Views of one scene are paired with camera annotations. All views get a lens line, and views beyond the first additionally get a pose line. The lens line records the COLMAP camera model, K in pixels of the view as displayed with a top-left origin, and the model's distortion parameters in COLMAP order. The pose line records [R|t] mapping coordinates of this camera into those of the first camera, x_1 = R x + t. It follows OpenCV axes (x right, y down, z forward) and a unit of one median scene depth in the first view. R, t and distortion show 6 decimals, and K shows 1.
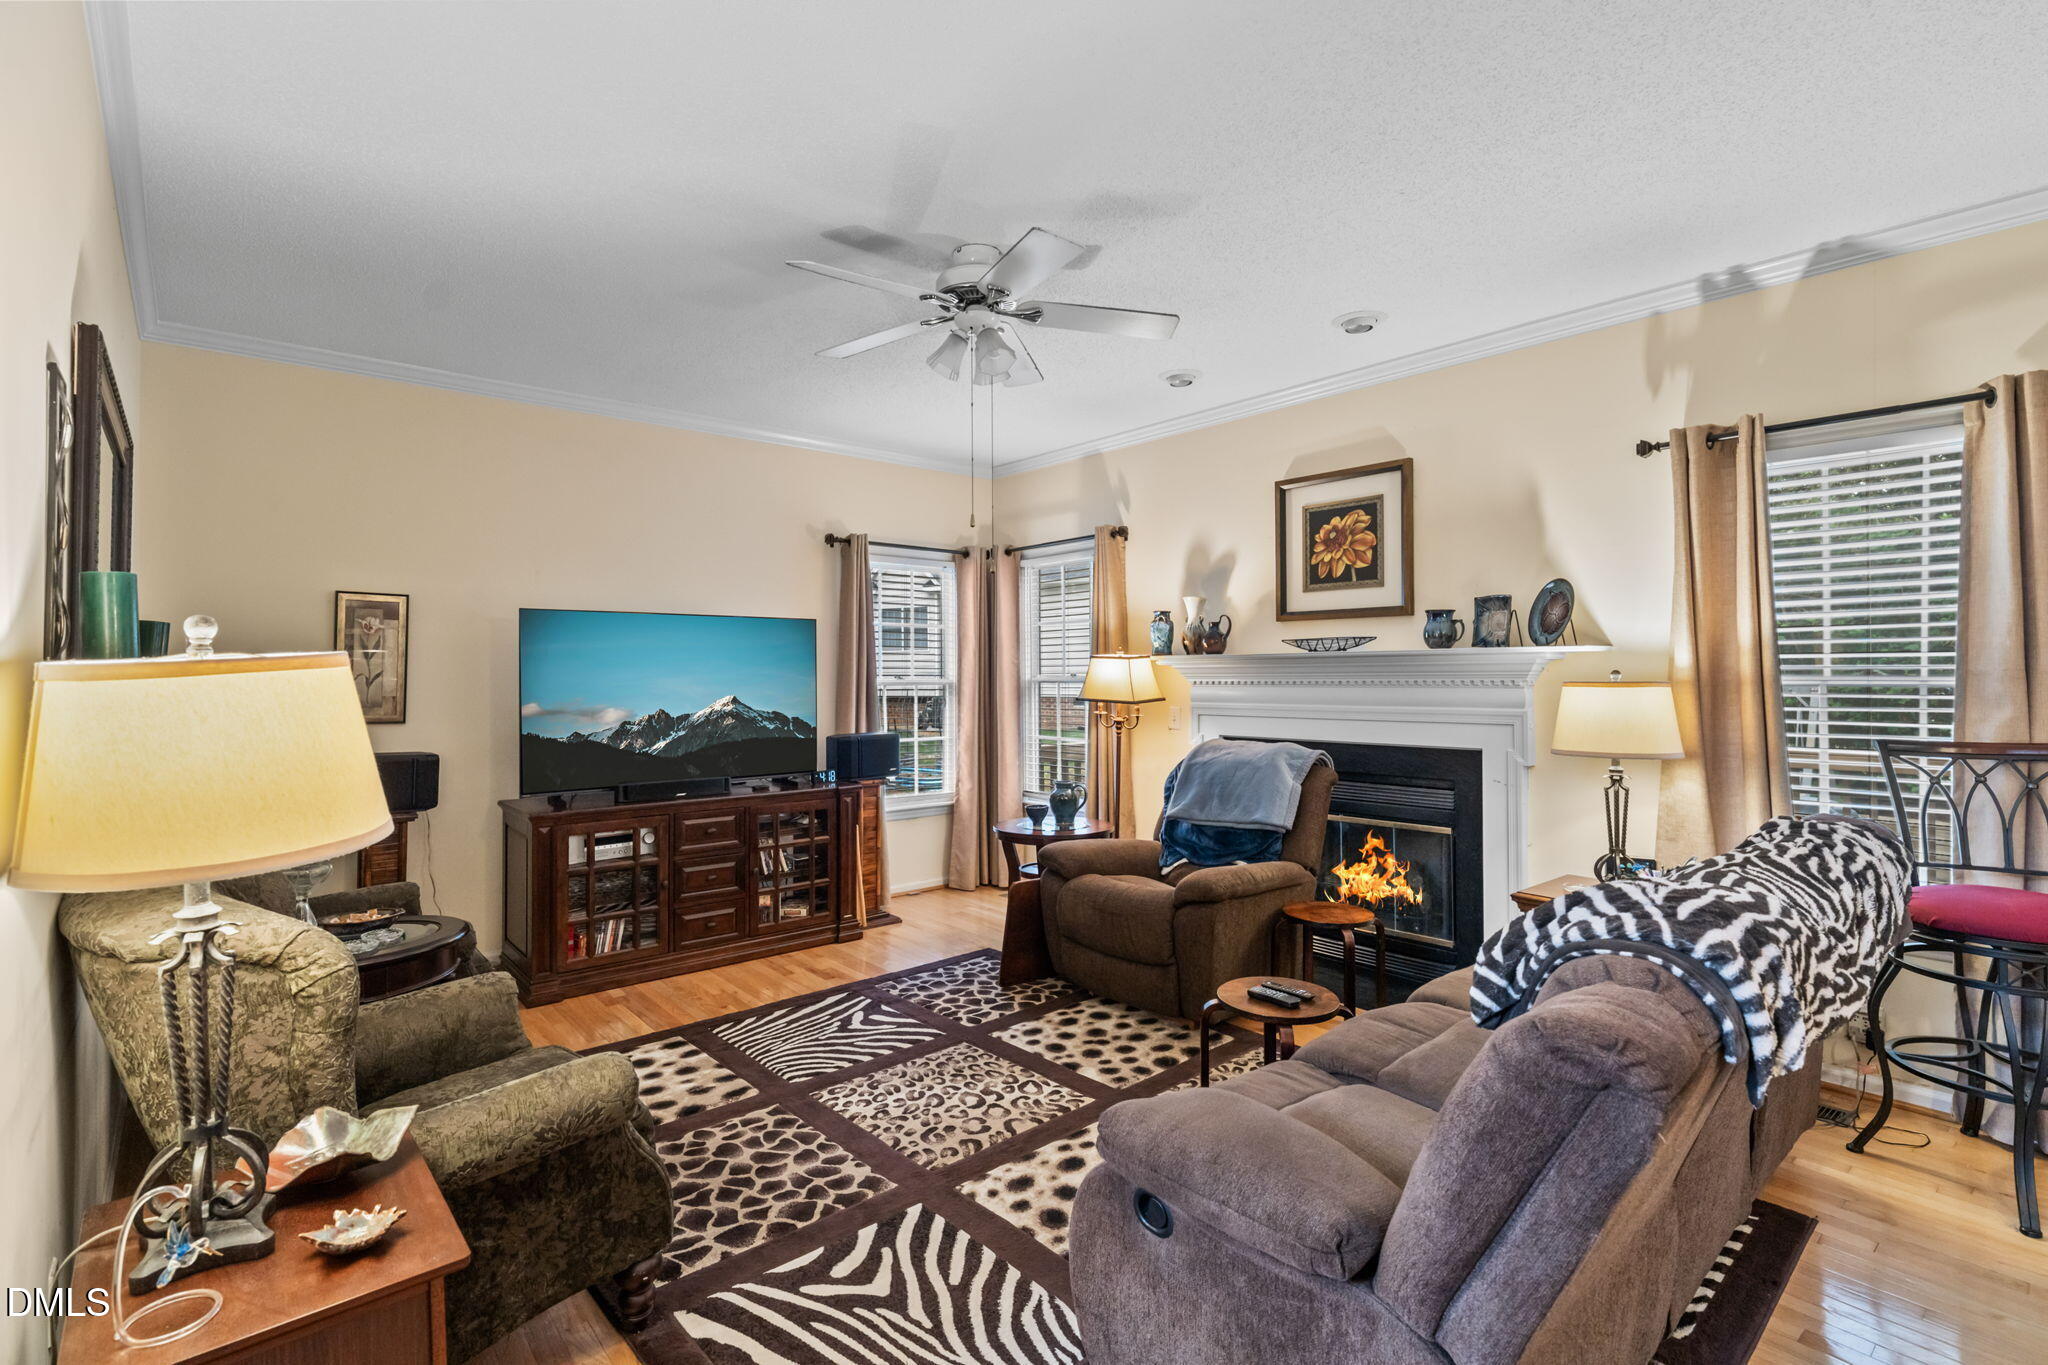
lens RADIAL K [[934.3, 0, 1004.7], [0, 934.3, 665.3], [0, 0, 1]] dist [0.000977, -0.000518]
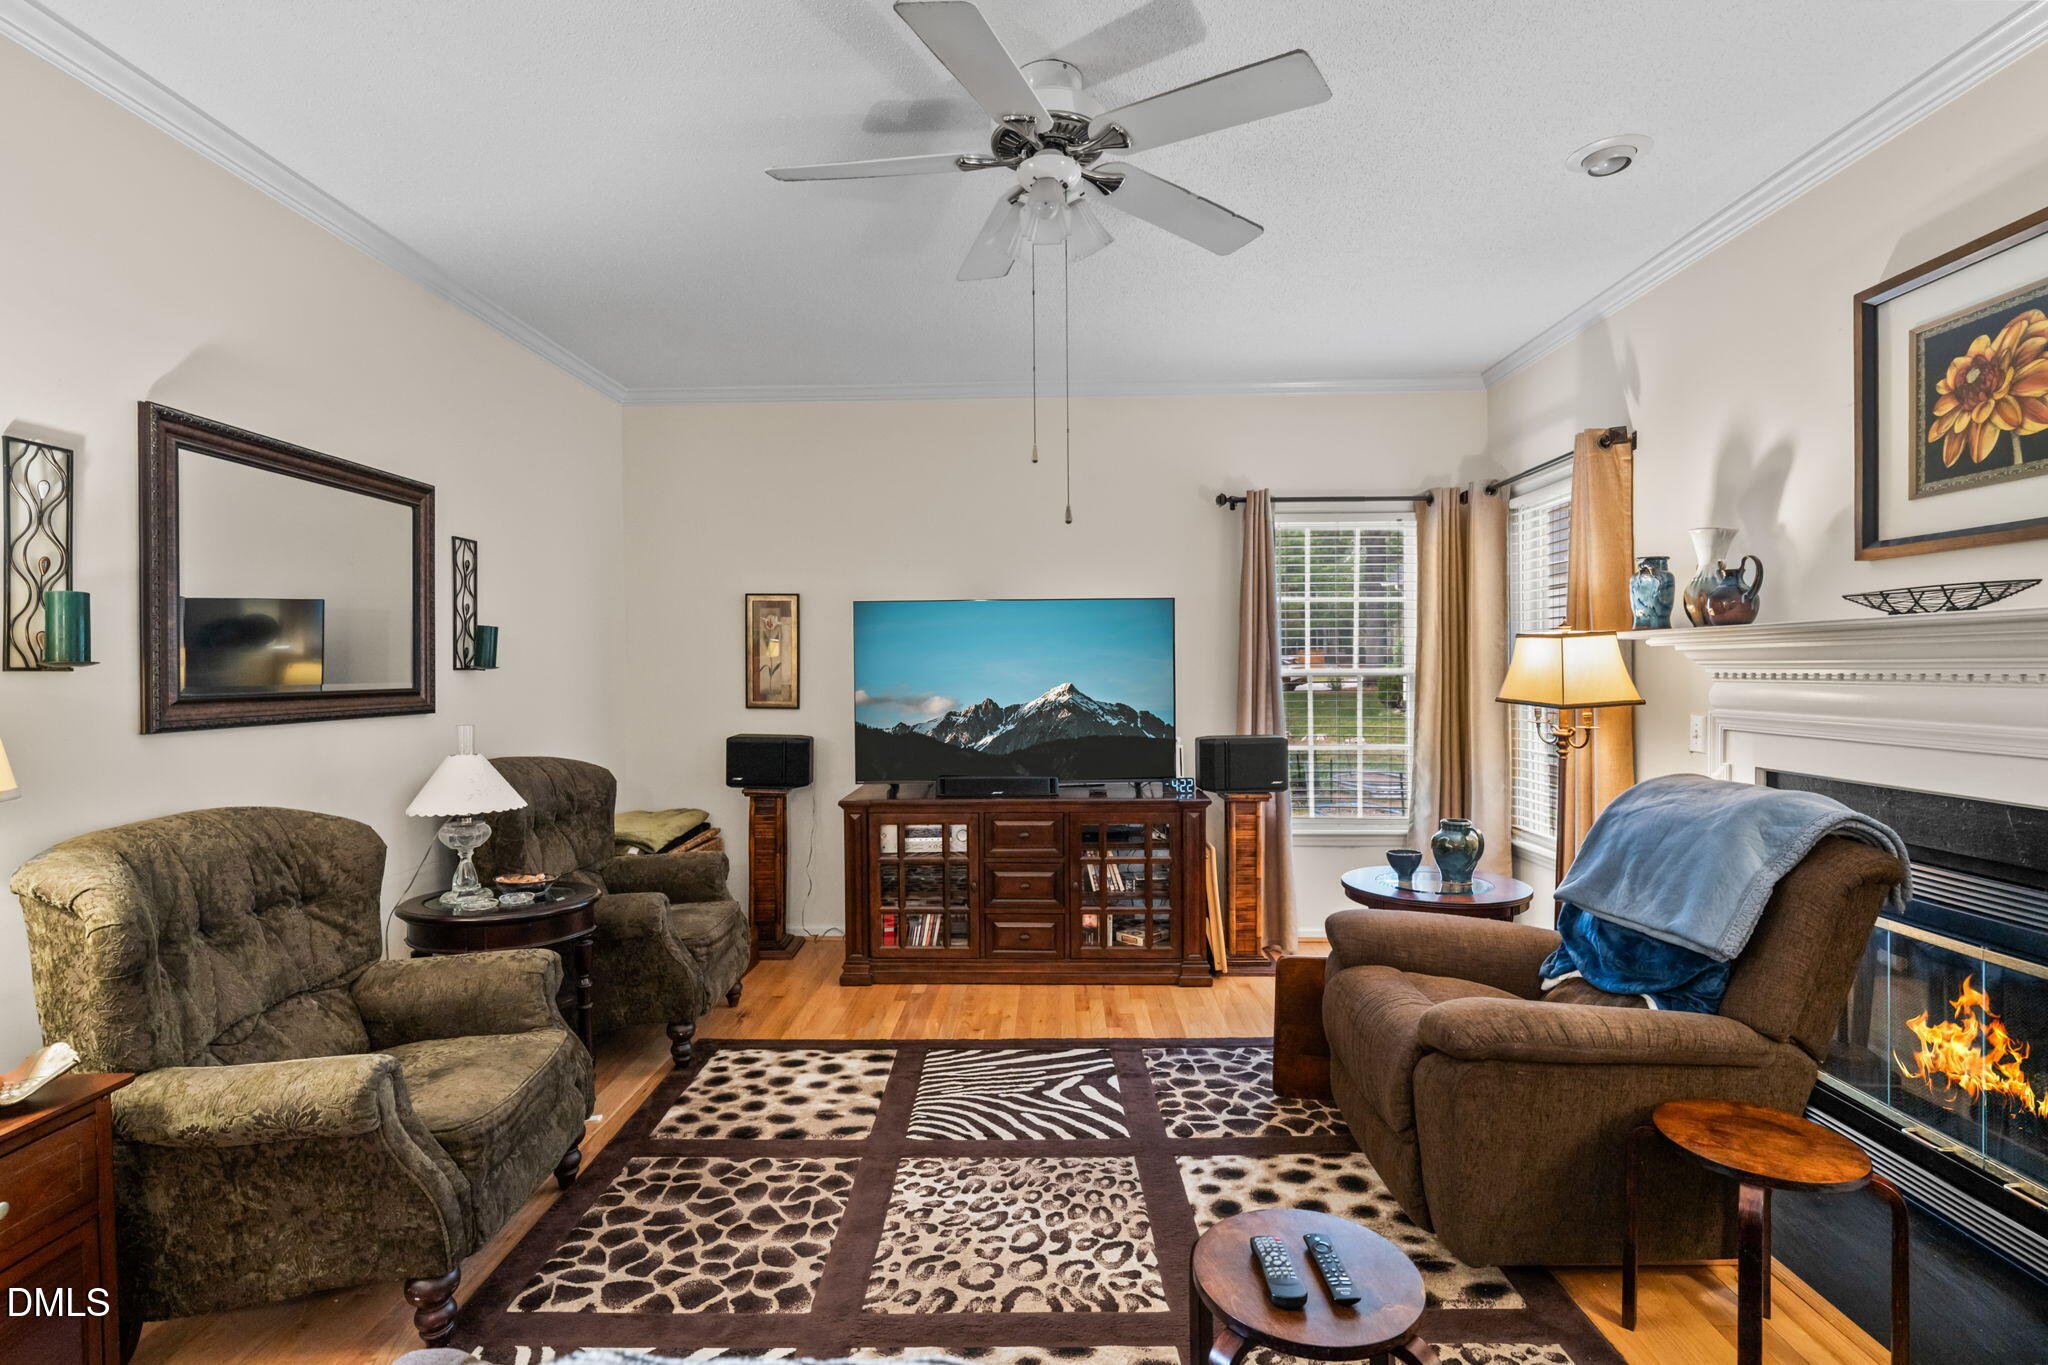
lens RADIAL K [[975.7, 0, 1022.8], [0, 975.7, 678.1], [0, 0, 1]] dist [0.003554, -0.004010]
pose [[0.753784, 0.006380, -0.657091, 0.342279], [0.011794, 0.999660, 0.023235, 0.001667], [0.657016, -0.025264, 0.753453, 0.310782]]
